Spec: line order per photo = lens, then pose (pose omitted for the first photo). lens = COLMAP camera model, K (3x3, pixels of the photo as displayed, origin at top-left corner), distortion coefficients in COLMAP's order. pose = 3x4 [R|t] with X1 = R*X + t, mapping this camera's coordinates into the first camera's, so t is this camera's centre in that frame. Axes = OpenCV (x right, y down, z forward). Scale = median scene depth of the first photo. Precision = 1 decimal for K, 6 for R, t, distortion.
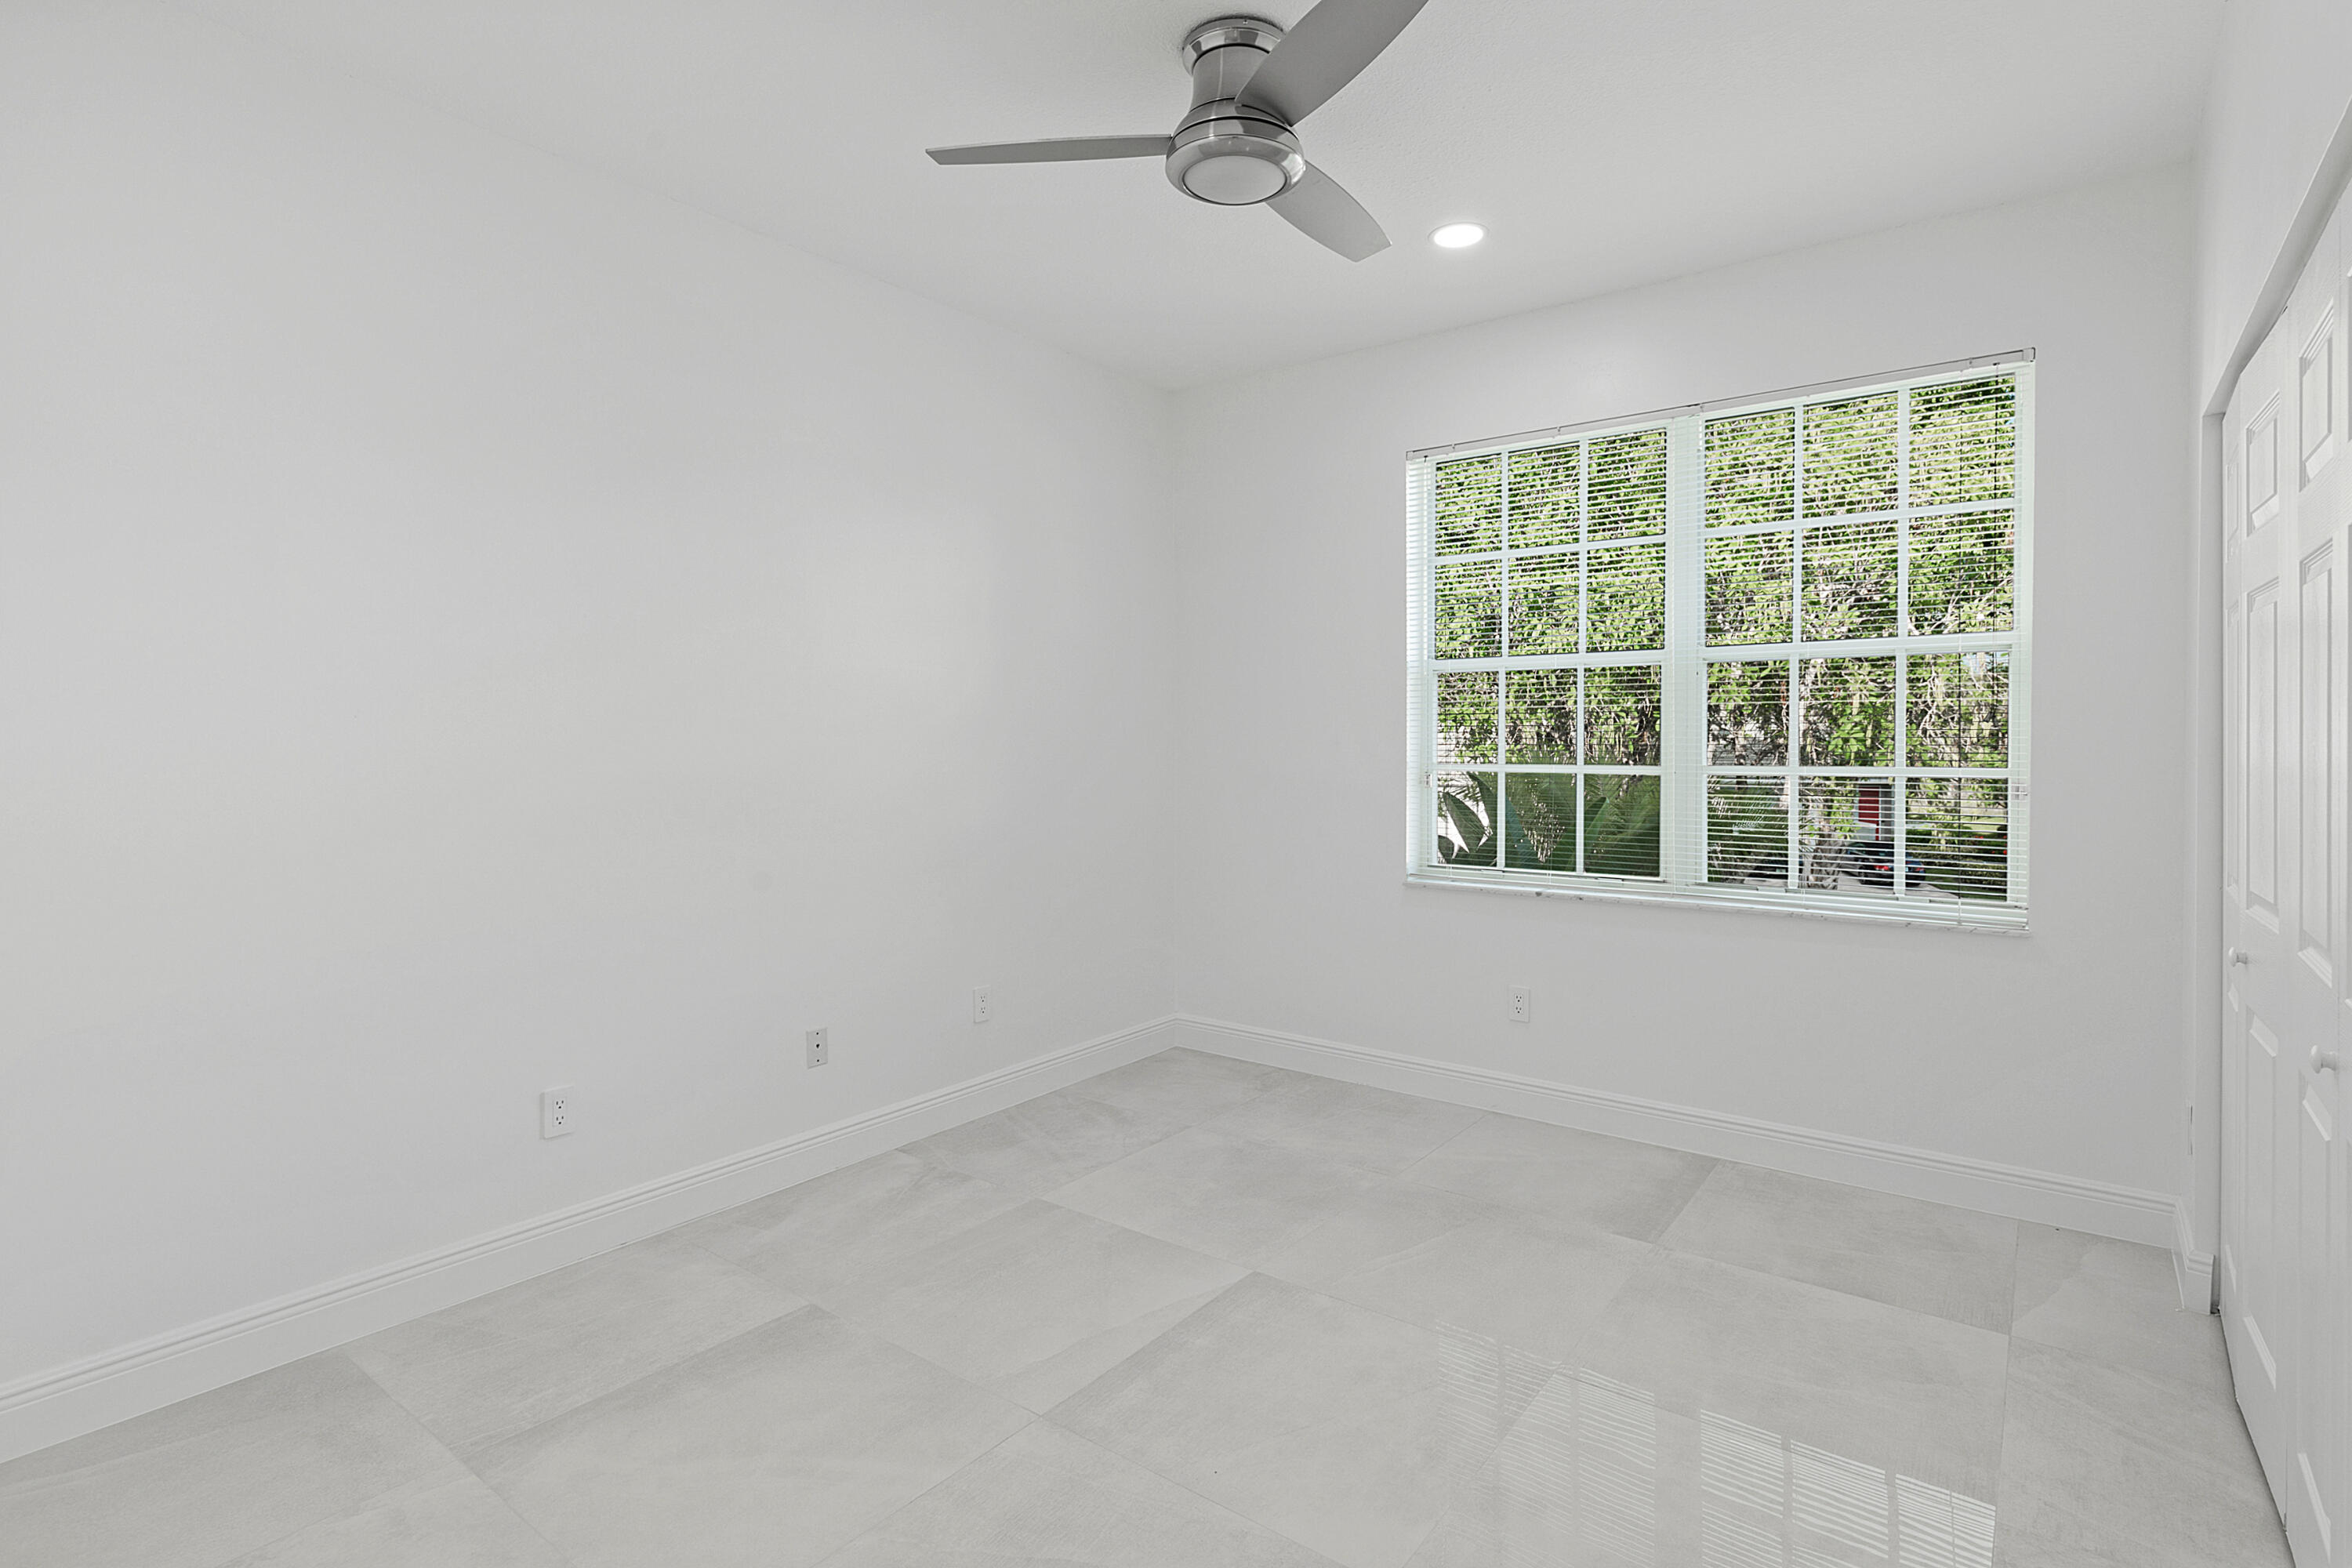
lens RADIAL K [[1143.3, 0, 1176.9], [0, 1143.3, 762.1], [0, 0, 1]] dist [-0.003258, 0.000737]
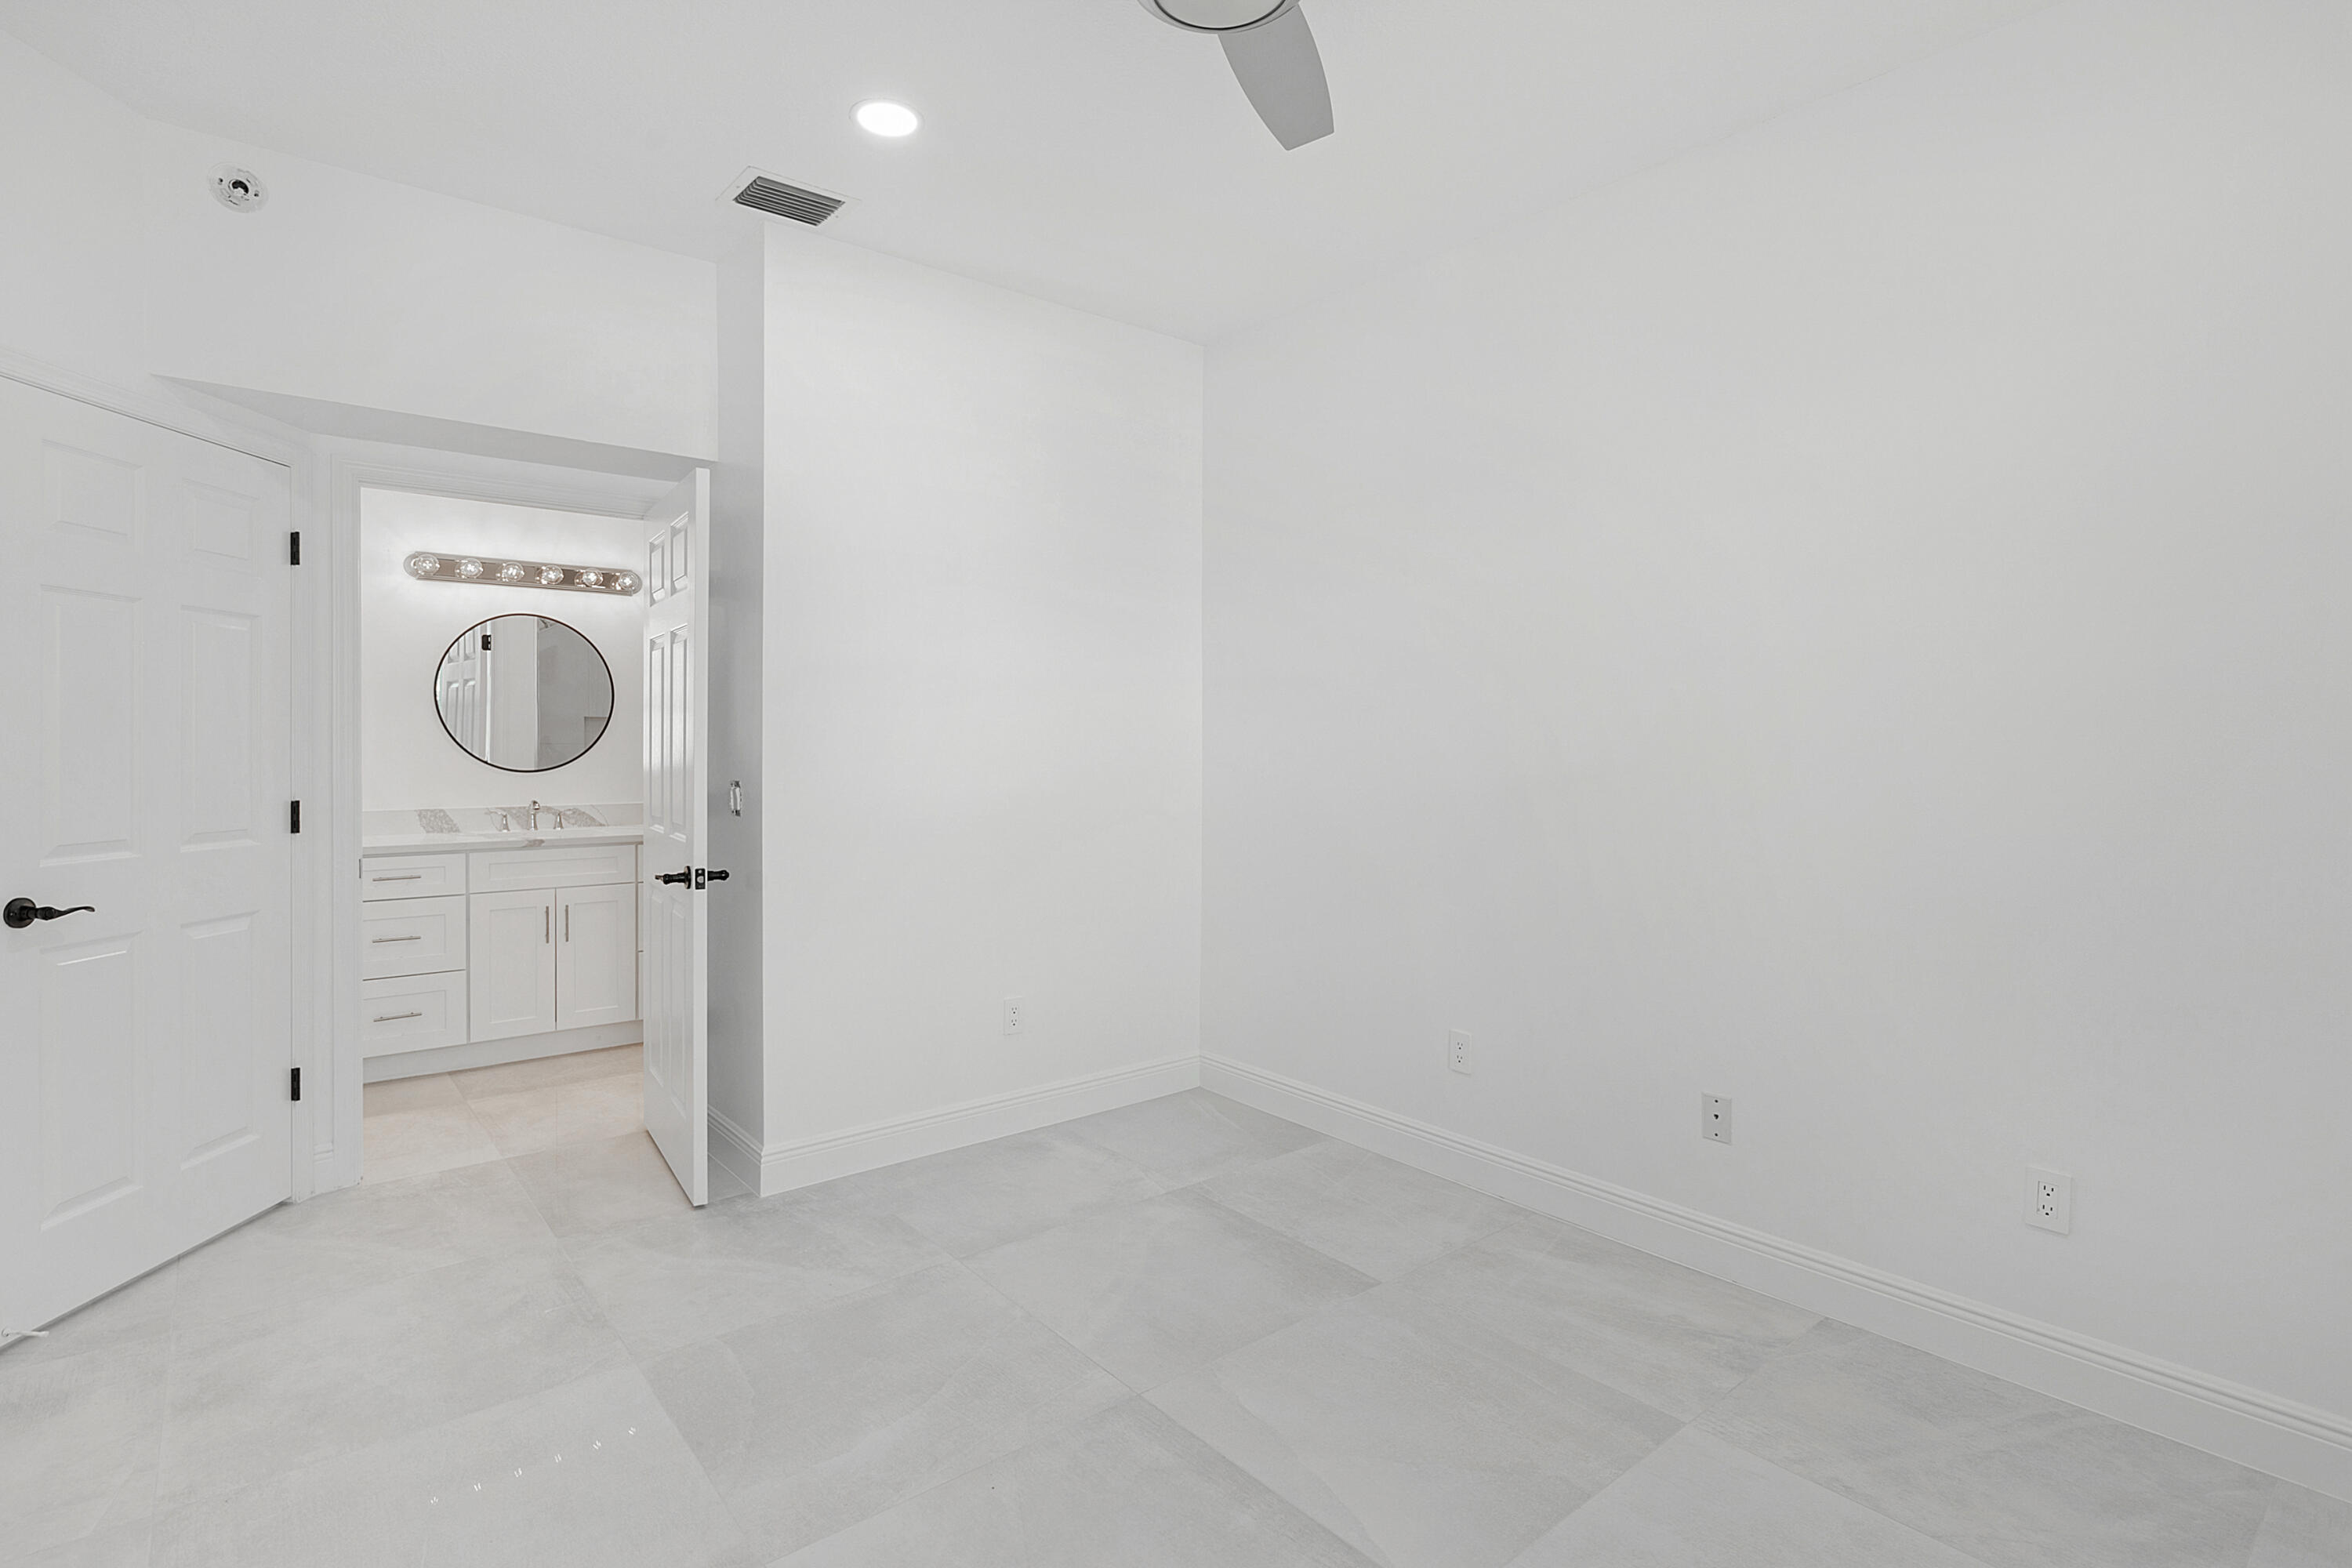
lens RADIAL K [[1143.3, 0, 1172.0], [0, 1143.3, 771.4], [0, 0, 1]] dist [-0.003258, 0.000737]
pose [[-0.218885, 0.039281, -0.974960, 0.721091], [-0.019974, 0.998800, 0.044726, -0.033487], [0.975546, 0.029264, -0.217838, 1.033267]]
